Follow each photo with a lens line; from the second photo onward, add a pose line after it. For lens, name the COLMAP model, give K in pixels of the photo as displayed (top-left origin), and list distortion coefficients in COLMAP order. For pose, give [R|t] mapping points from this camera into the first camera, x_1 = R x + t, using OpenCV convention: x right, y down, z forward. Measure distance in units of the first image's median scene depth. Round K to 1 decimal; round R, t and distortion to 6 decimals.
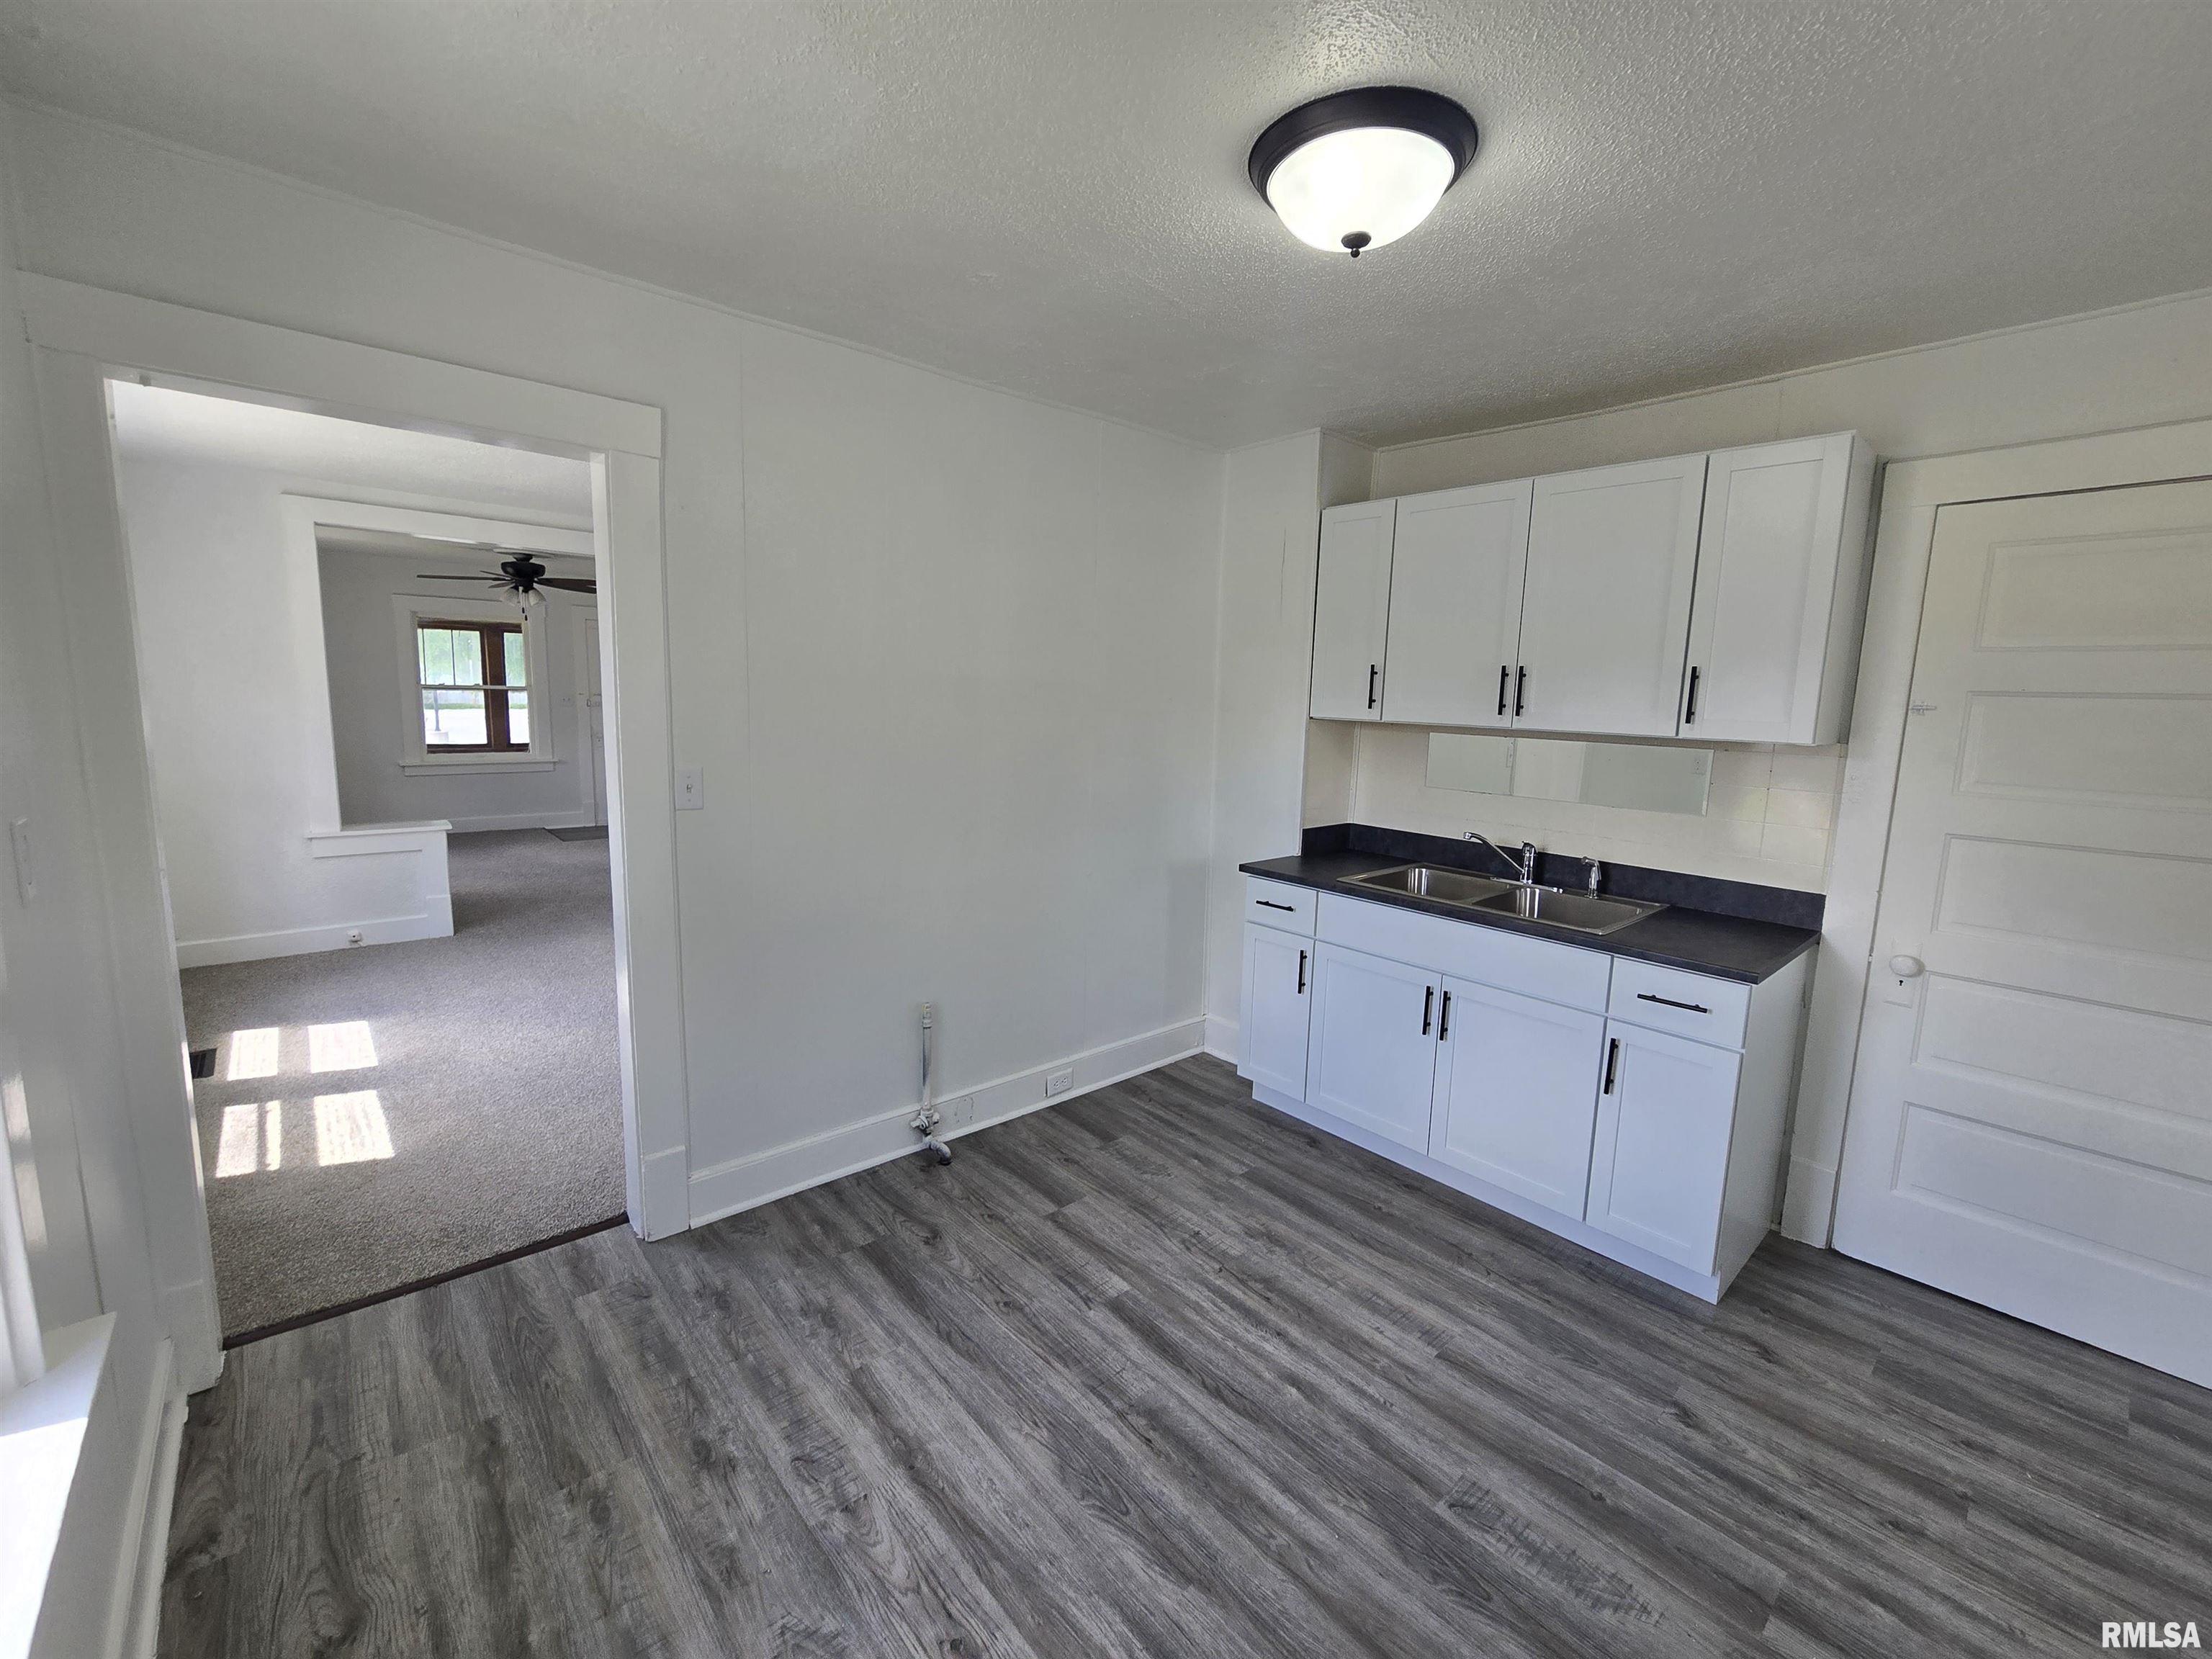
lens RADIAL K [[906.1, 0, 1105.0], [0, 906.1, 819.9], [0, 0, 1]] dist [0.001248, 0.000173]
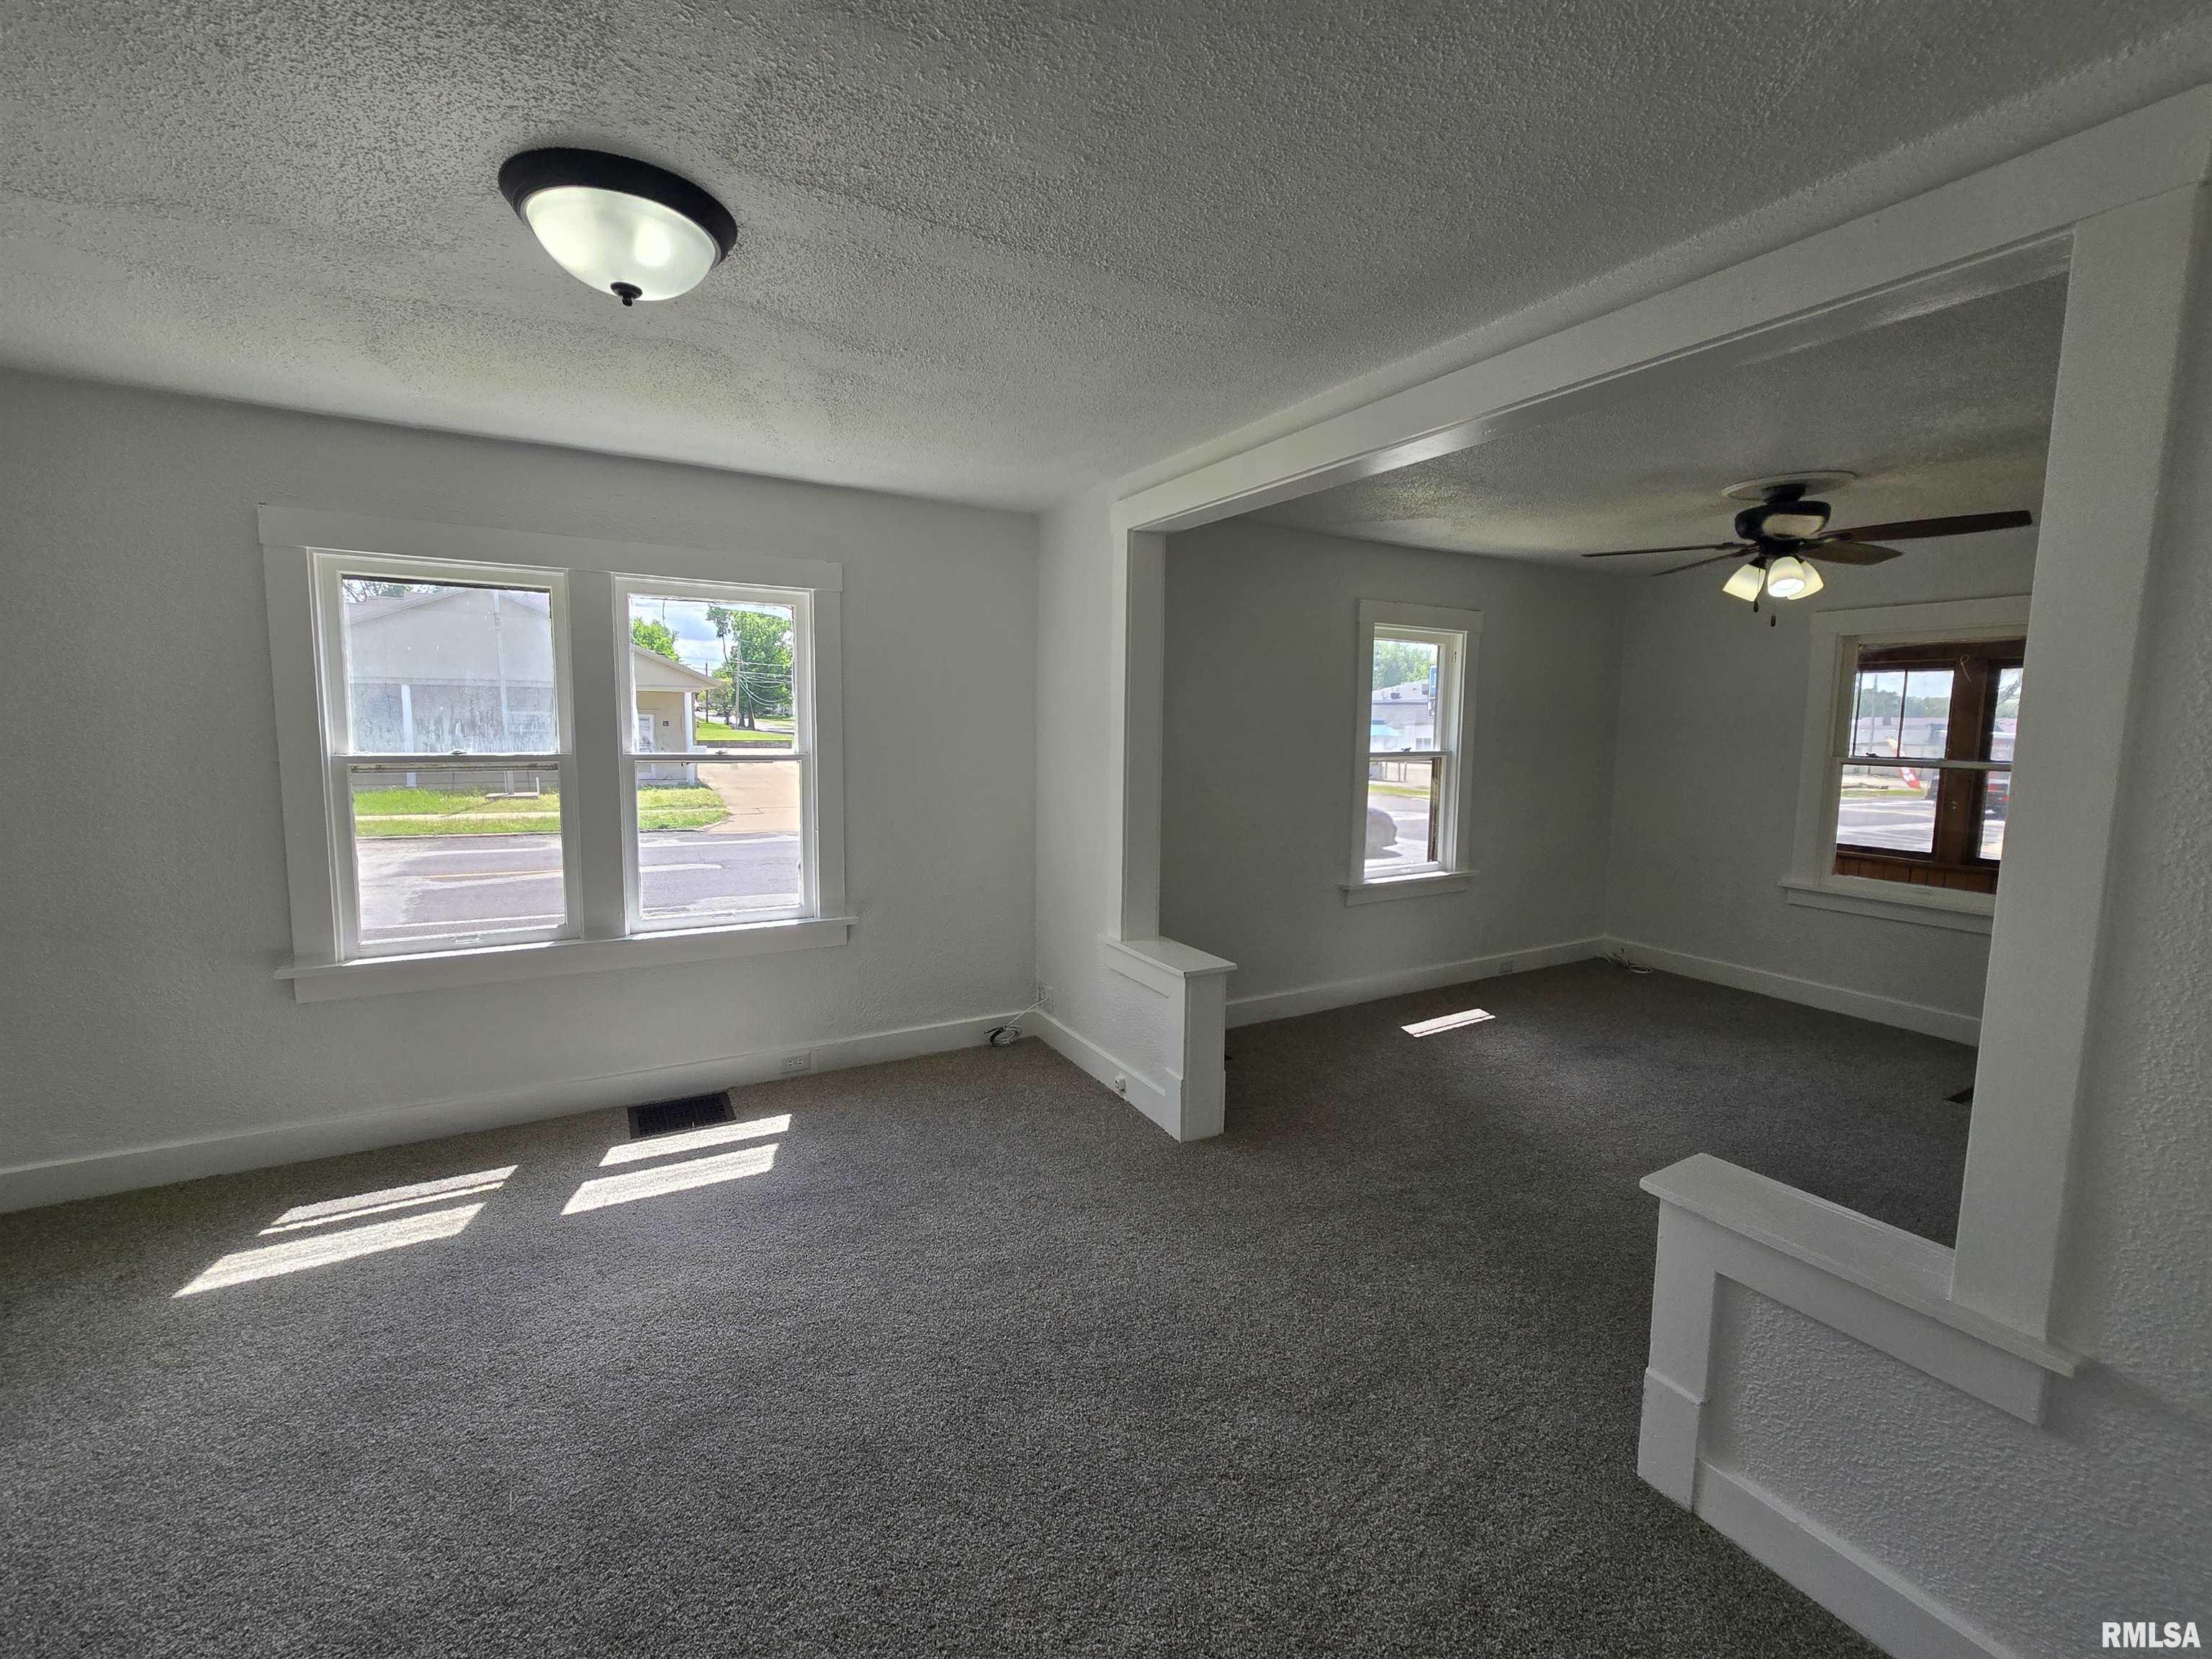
lens RADIAL K [[906.1, 0, 1105.0], [0, 906.1, 819.9], [0, 0, 1]] dist [0.001248, 0.000173]
pose [[-0.222092, 0.070871, -0.972447, -0.081016], [-0.157295, 0.981687, 0.107468, -0.111500], [0.962254, 0.176828, -0.206877, 0.766069]]
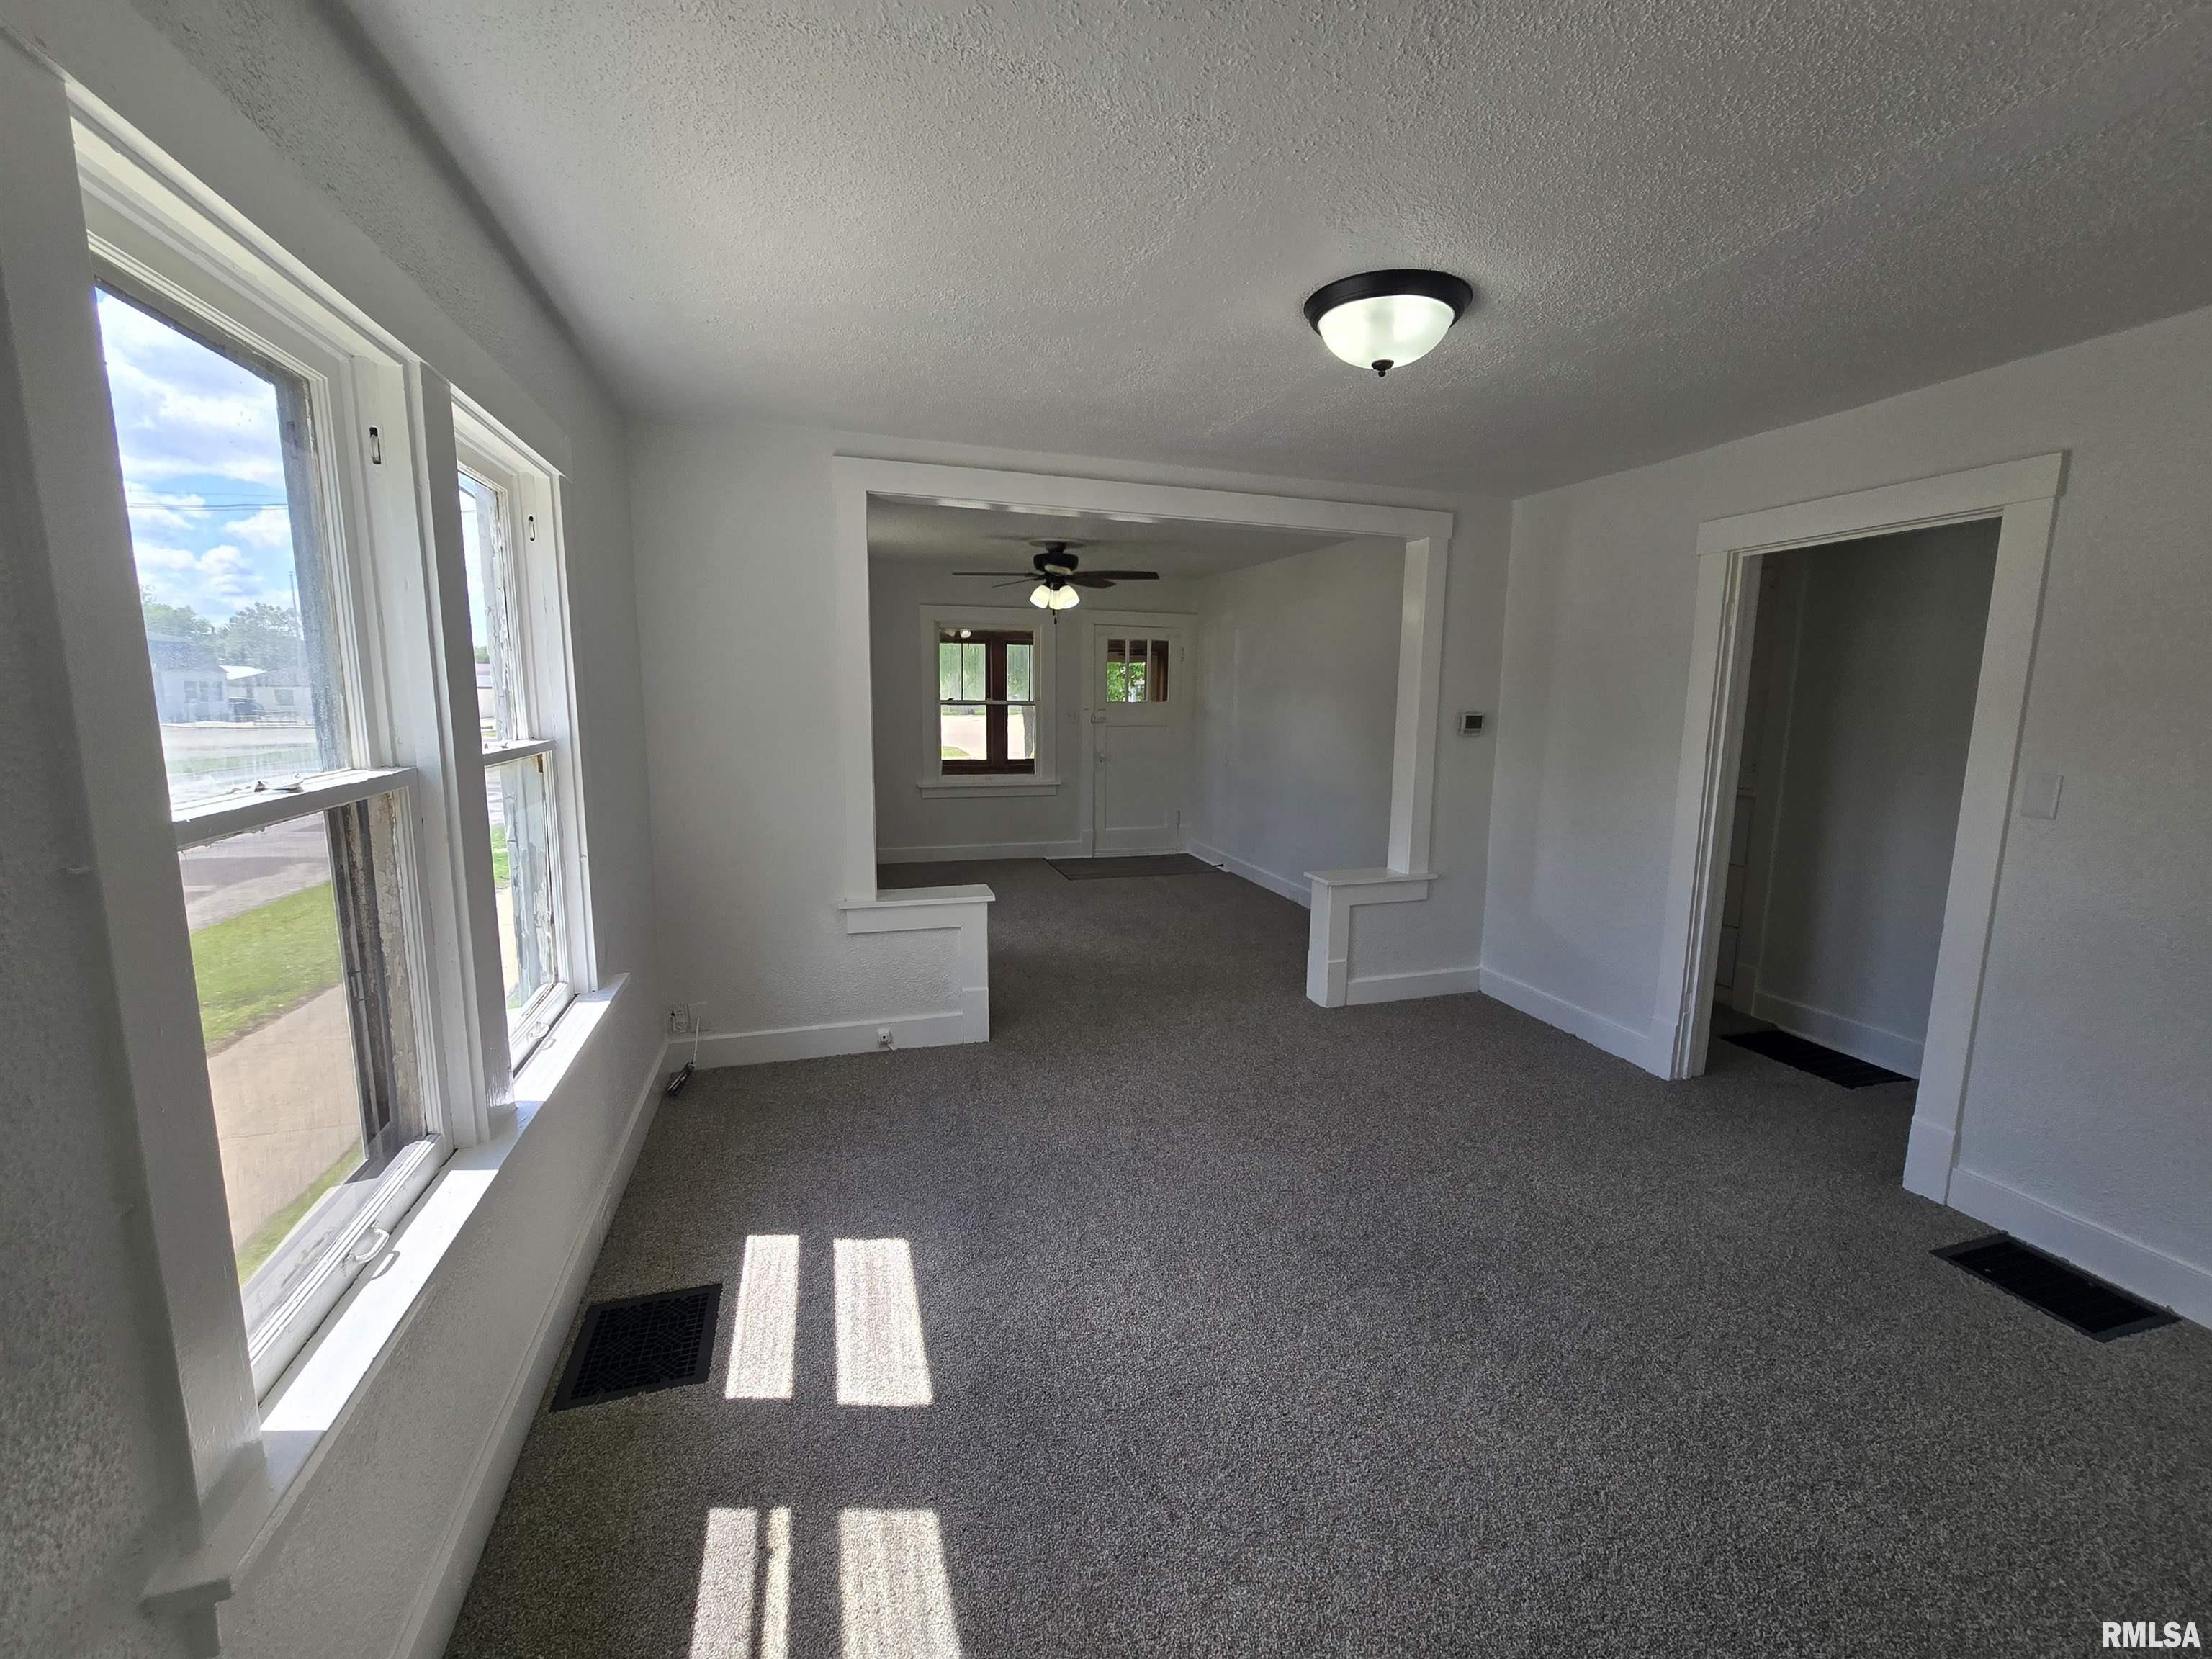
lens RADIAL K [[906.1, 0, 1105.0], [0, 906.1, 819.9], [0, 0, 1]] dist [0.001248, 0.000173]
pose [[0.907465, 0.041150, -0.418109, -0.243205], [-0.044078, 0.999025, 0.002657, -0.043629], [0.417810, 0.016018, 0.908393, 0.266903]]
